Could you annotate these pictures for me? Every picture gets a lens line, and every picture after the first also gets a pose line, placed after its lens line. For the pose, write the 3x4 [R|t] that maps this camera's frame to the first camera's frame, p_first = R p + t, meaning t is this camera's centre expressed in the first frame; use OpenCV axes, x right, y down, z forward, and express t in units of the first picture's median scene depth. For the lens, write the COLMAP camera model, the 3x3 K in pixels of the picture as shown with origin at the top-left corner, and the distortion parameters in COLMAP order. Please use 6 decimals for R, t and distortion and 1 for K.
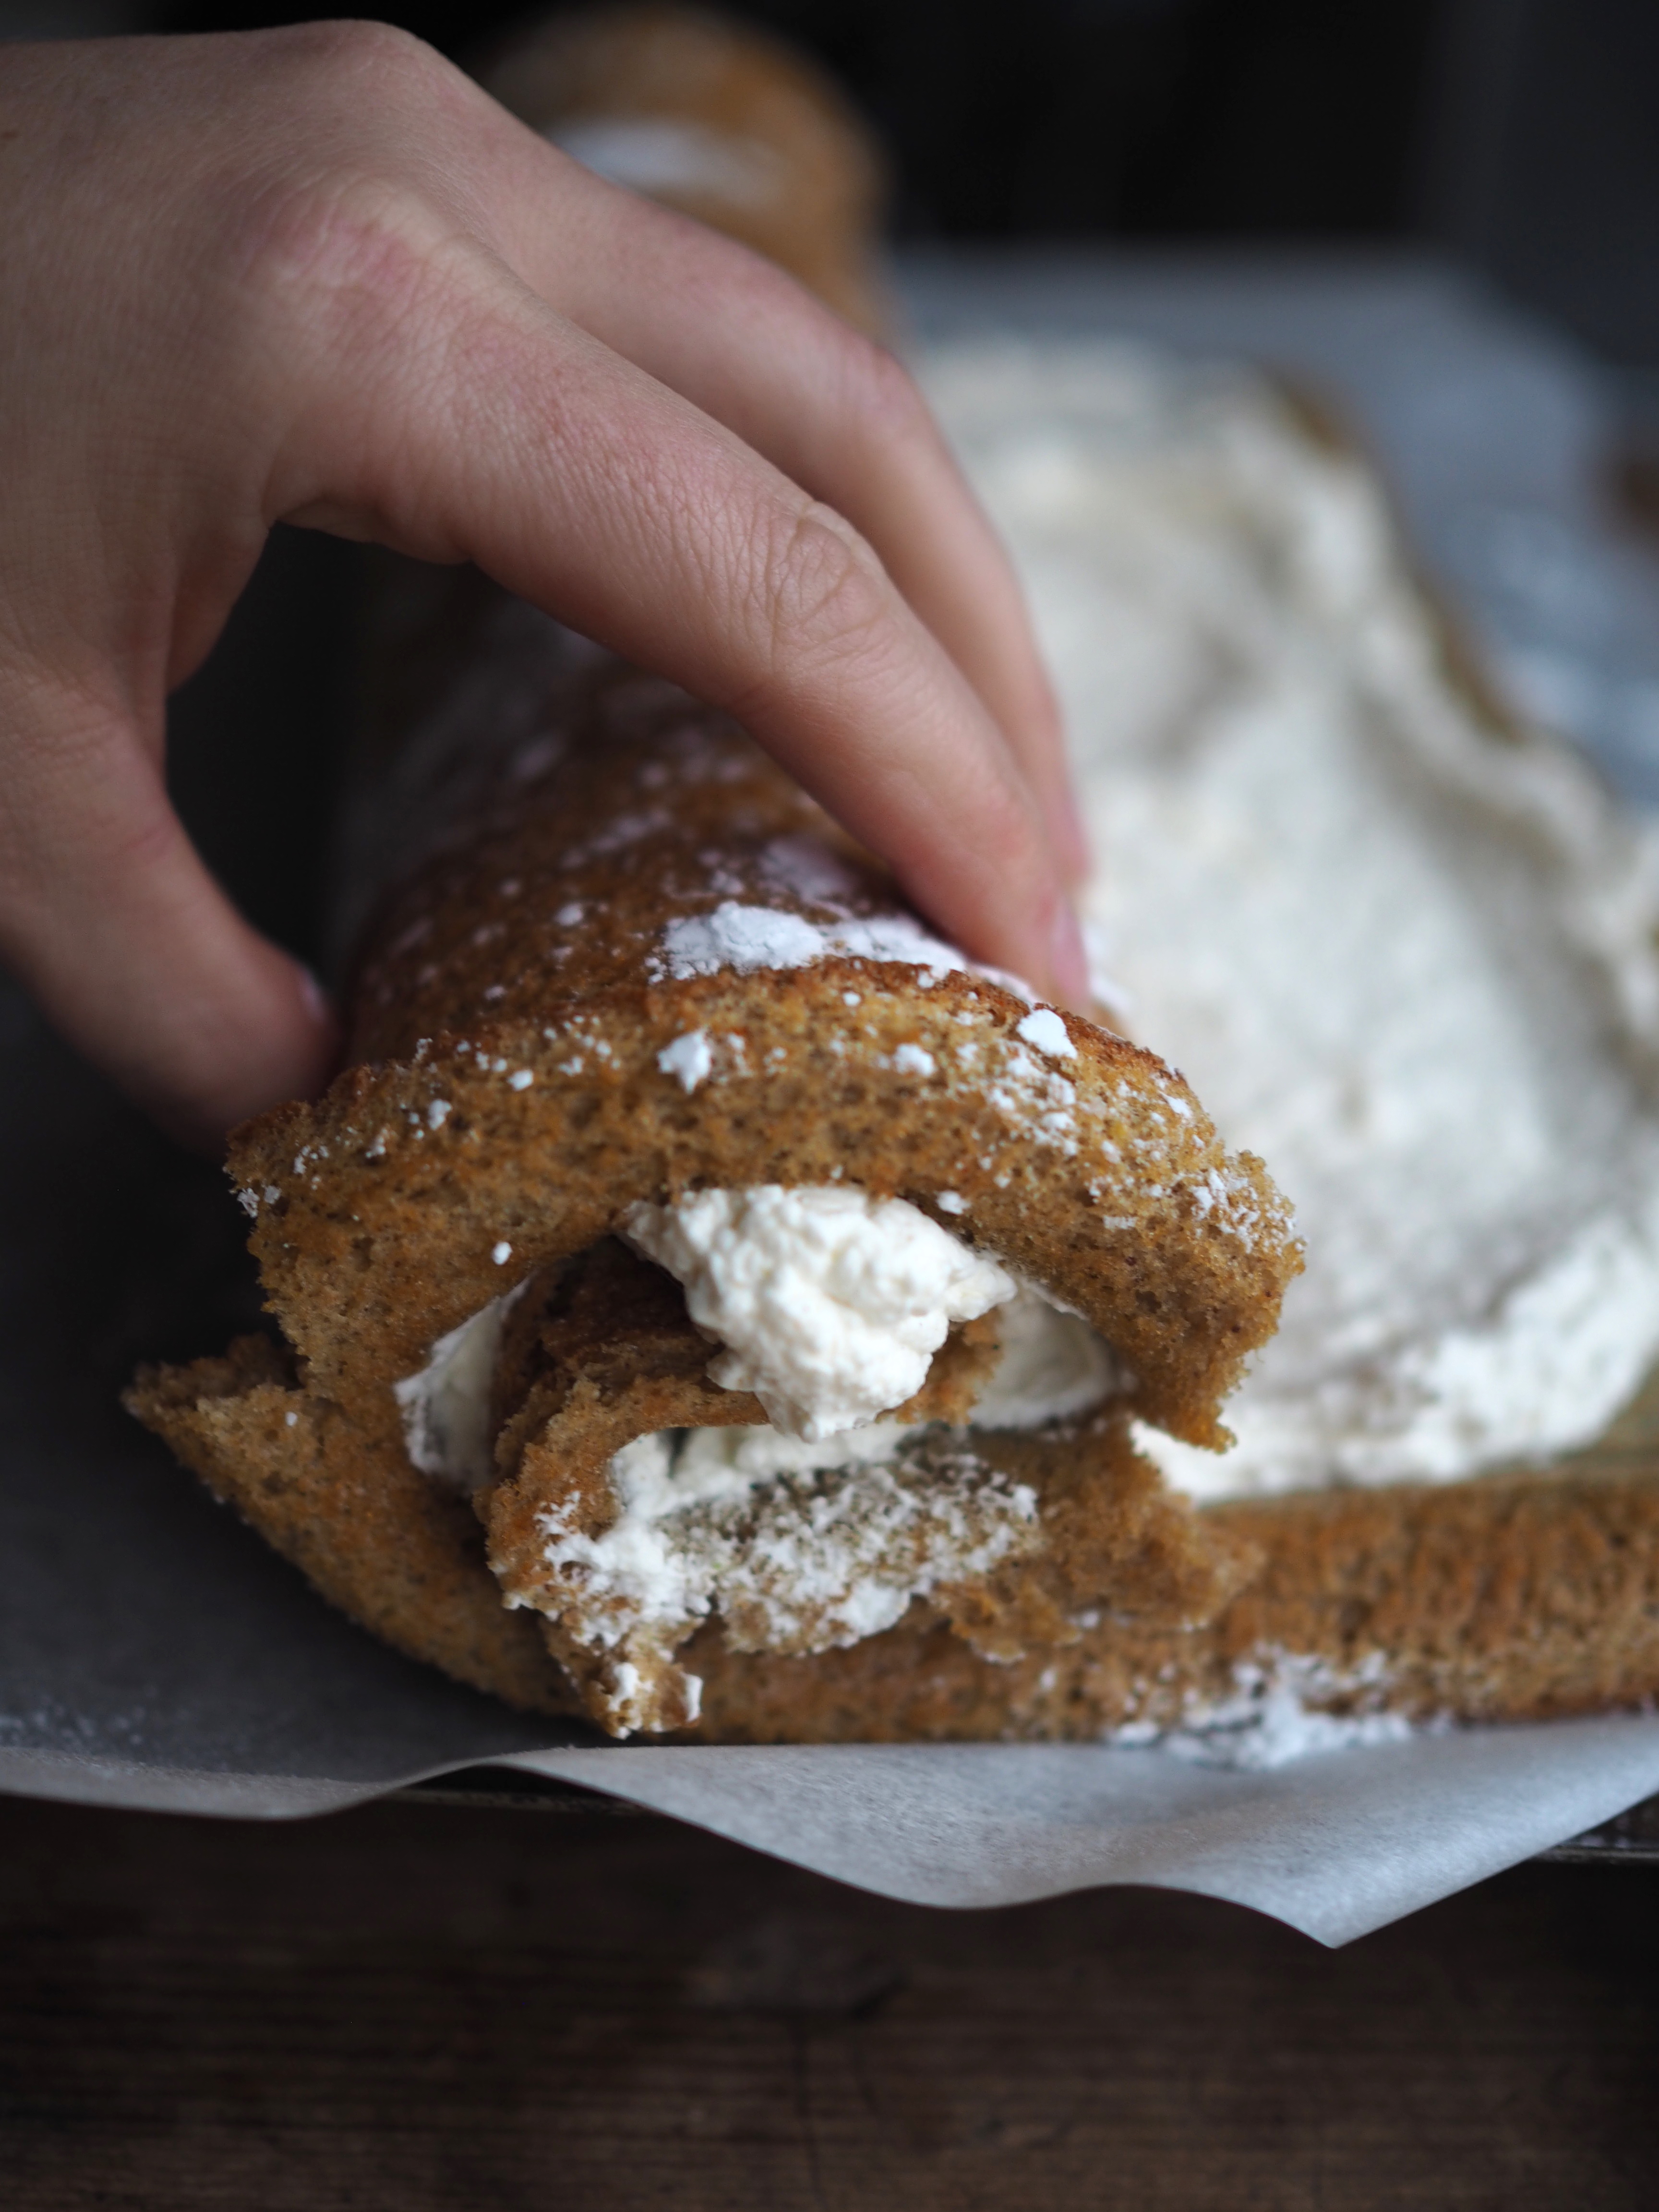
lens RADIAL K [[2711.0, 0, 829.5], [0, 2711.0, 1106.0], [0, 0, 1]] dist [-0.083737, -0.007099]
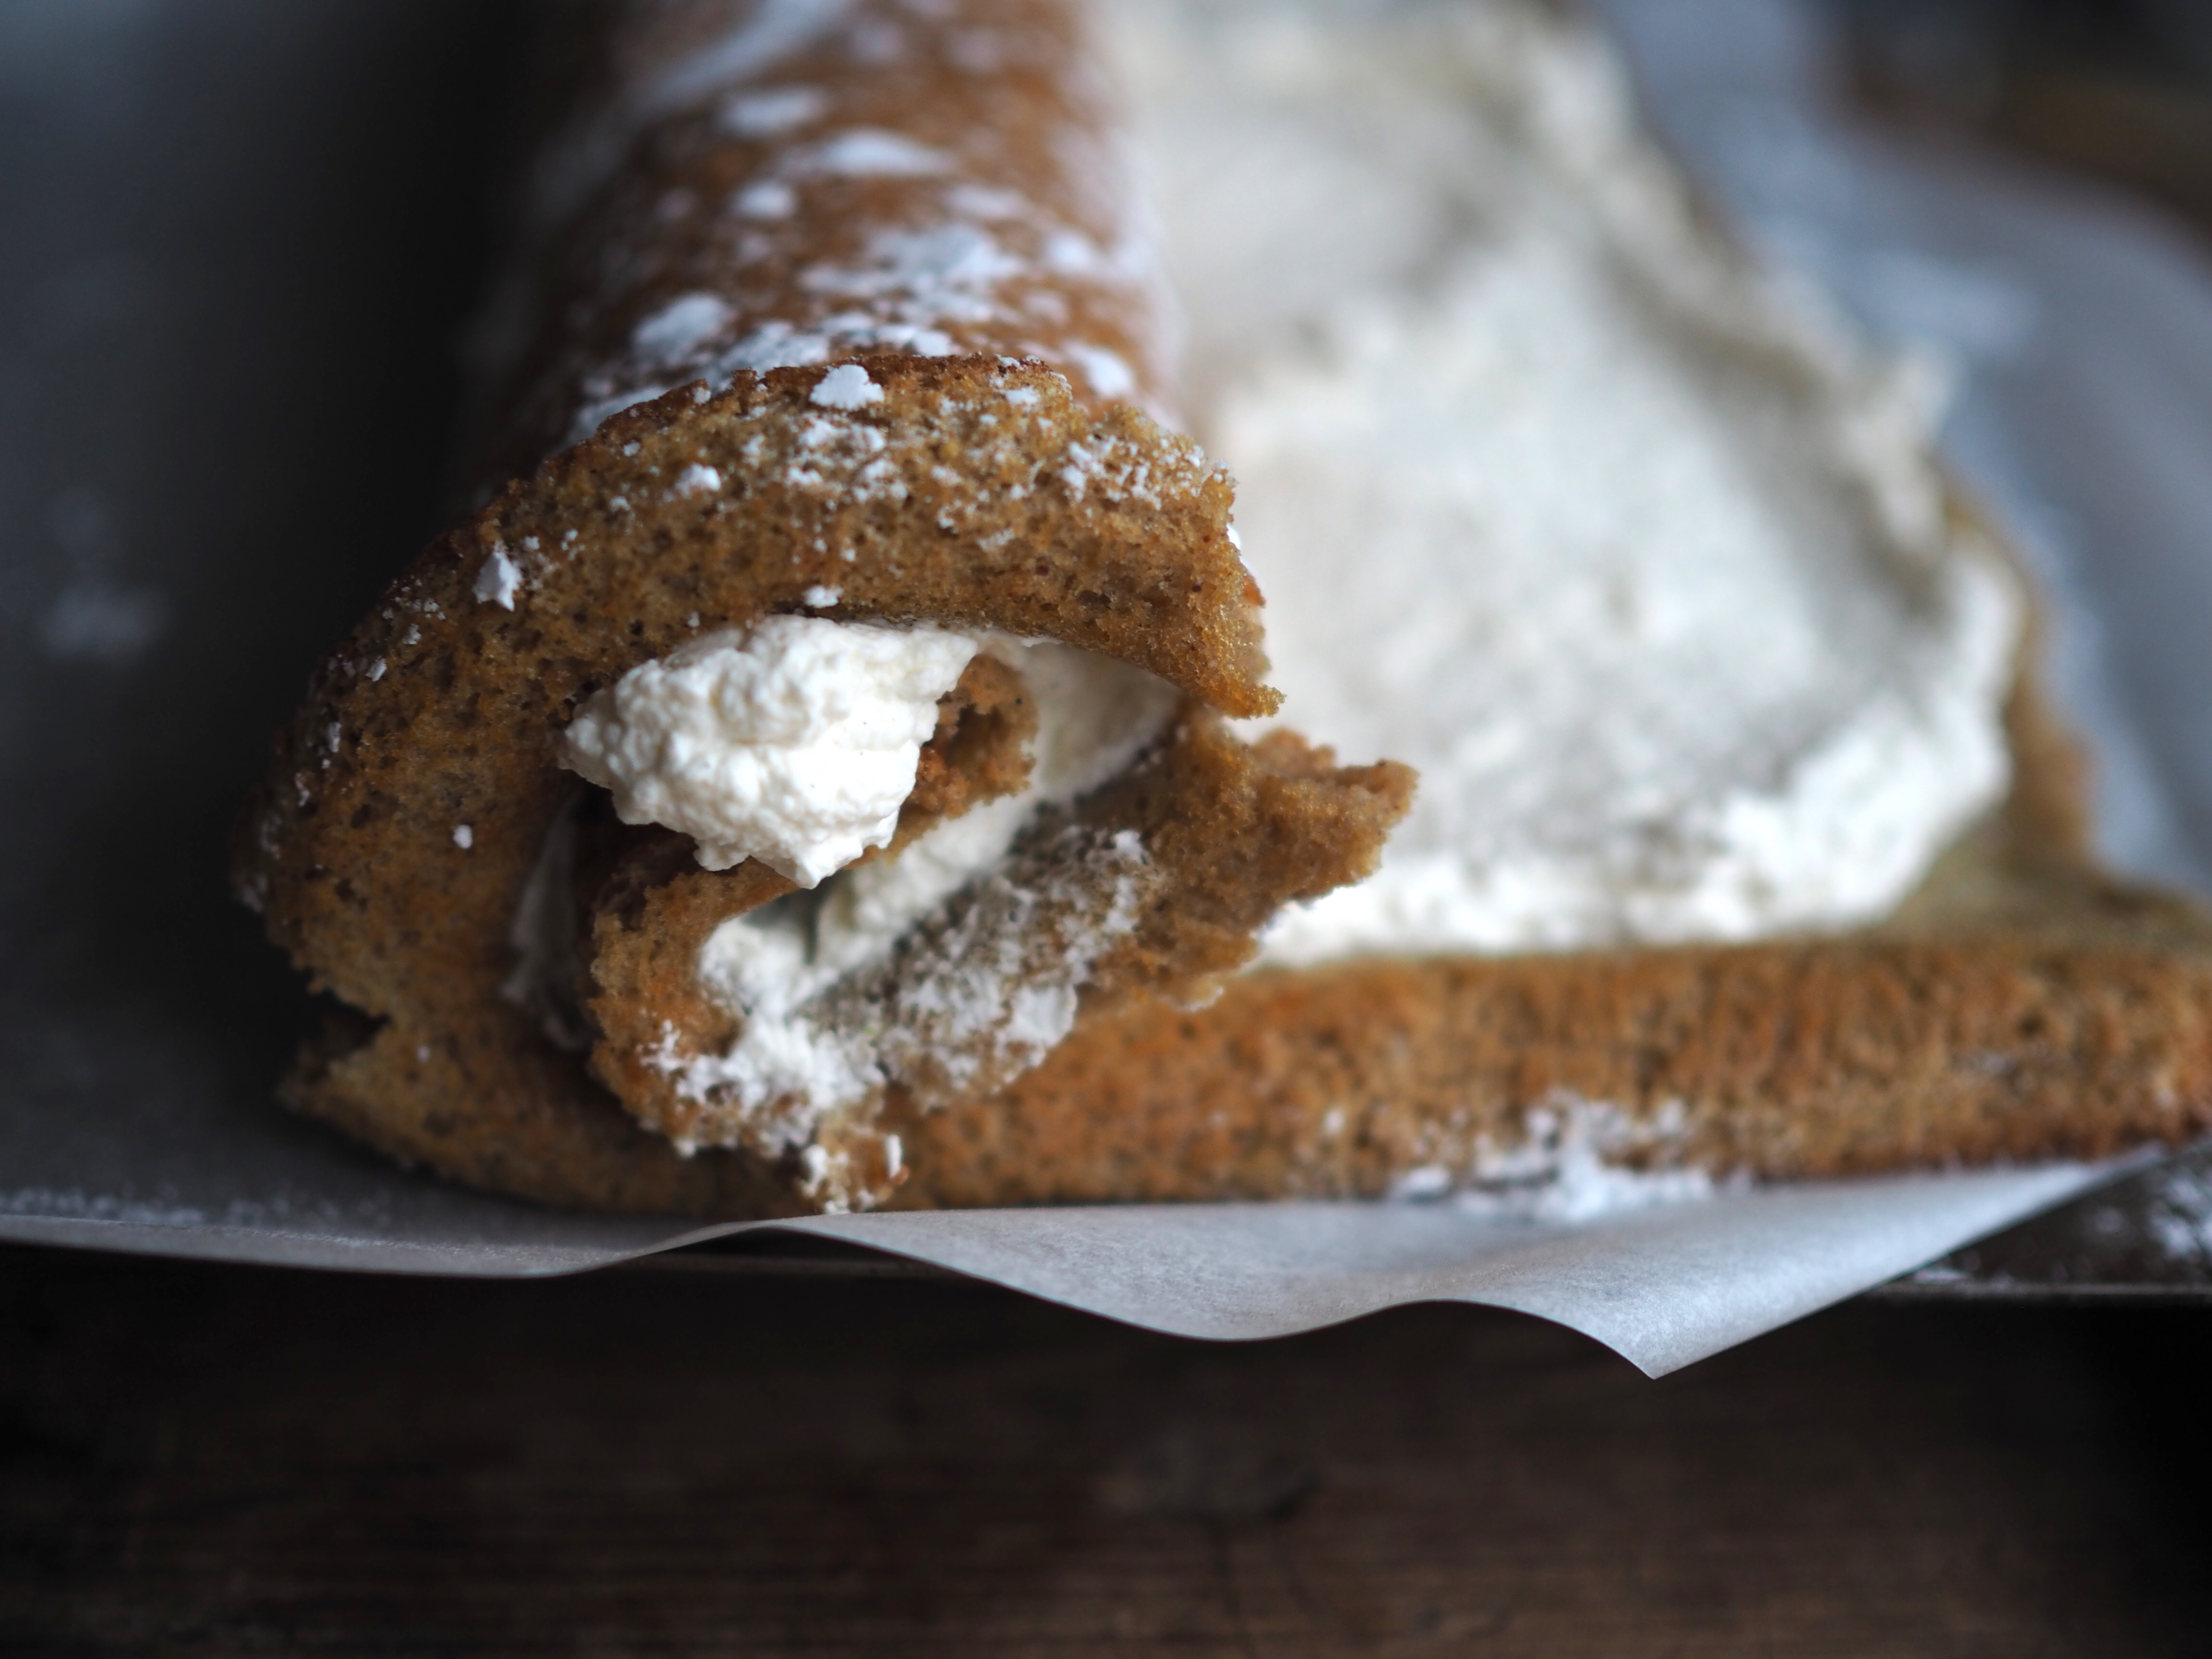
lens RADIAL K [[2711.0, 0, 1106.0], [0, 2711.0, 829.5], [0, 0, 1]] dist [-0.083737, -0.007099]
pose [[0.867802, -0.389880, -0.308080, 0.383361], [0.410901, 0.911673, 0.003695, 0.143843], [0.279427, -0.129797, 0.951353, 0.124281]]
